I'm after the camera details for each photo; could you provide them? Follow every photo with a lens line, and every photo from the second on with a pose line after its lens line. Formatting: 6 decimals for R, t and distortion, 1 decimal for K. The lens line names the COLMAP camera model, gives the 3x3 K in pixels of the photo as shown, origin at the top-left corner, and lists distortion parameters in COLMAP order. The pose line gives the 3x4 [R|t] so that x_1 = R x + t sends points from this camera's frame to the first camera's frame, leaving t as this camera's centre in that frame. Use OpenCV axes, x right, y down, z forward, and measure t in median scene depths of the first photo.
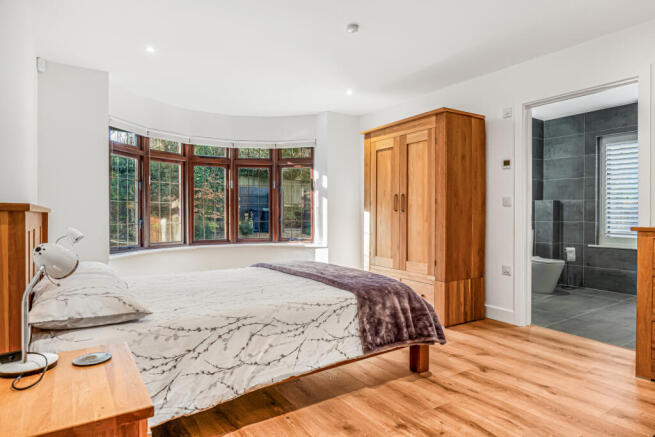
lens RADIAL K [[385.5, 0, 328.2], [0, 385.5, 215.4], [0, 0, 1]] dist [-0.007939, 0.002672]
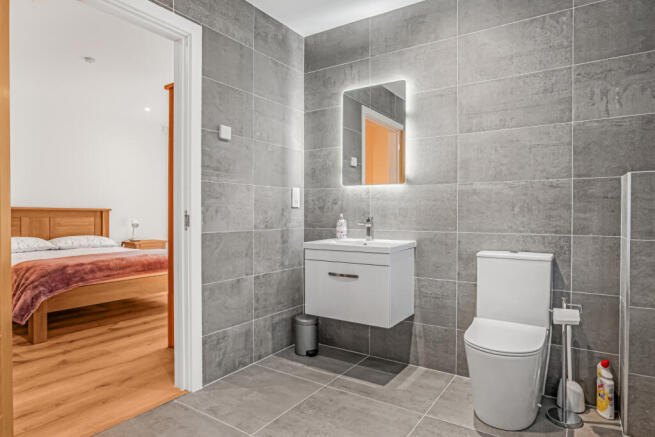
lens RADIAL K [[385.5, 0, 327.1], [0, 385.5, 217.2], [0, 0, 1]] dist [-0.007939, 0.002672]
pose [[0.379738, 0.010629, -0.925033, 1.729391], [-0.013377, 0.999893, 0.005998, -0.000563], [0.924997, 0.010096, 0.379840, 1.429928]]
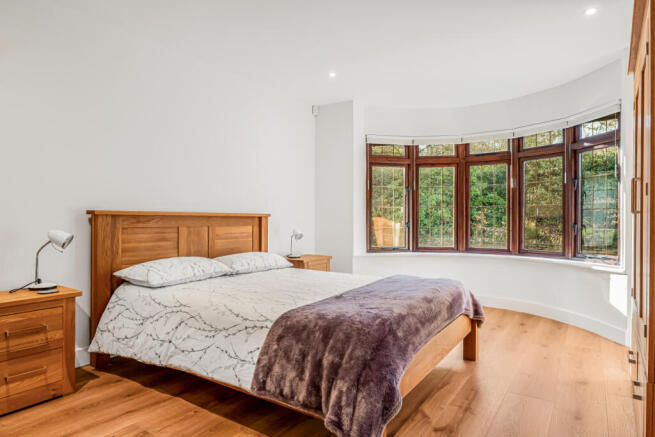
lens RADIAL K [[385.5, 0, 328.6], [0, 385.5, 216.3], [0, 0, 1]] dist [-0.007939, 0.002672]
pose [[0.383093, -0.001557, -0.923709, 0.784151], [-0.009840, 0.999935, -0.005766, -0.001511], [0.923657, 0.011298, 0.383053, 0.727828]]
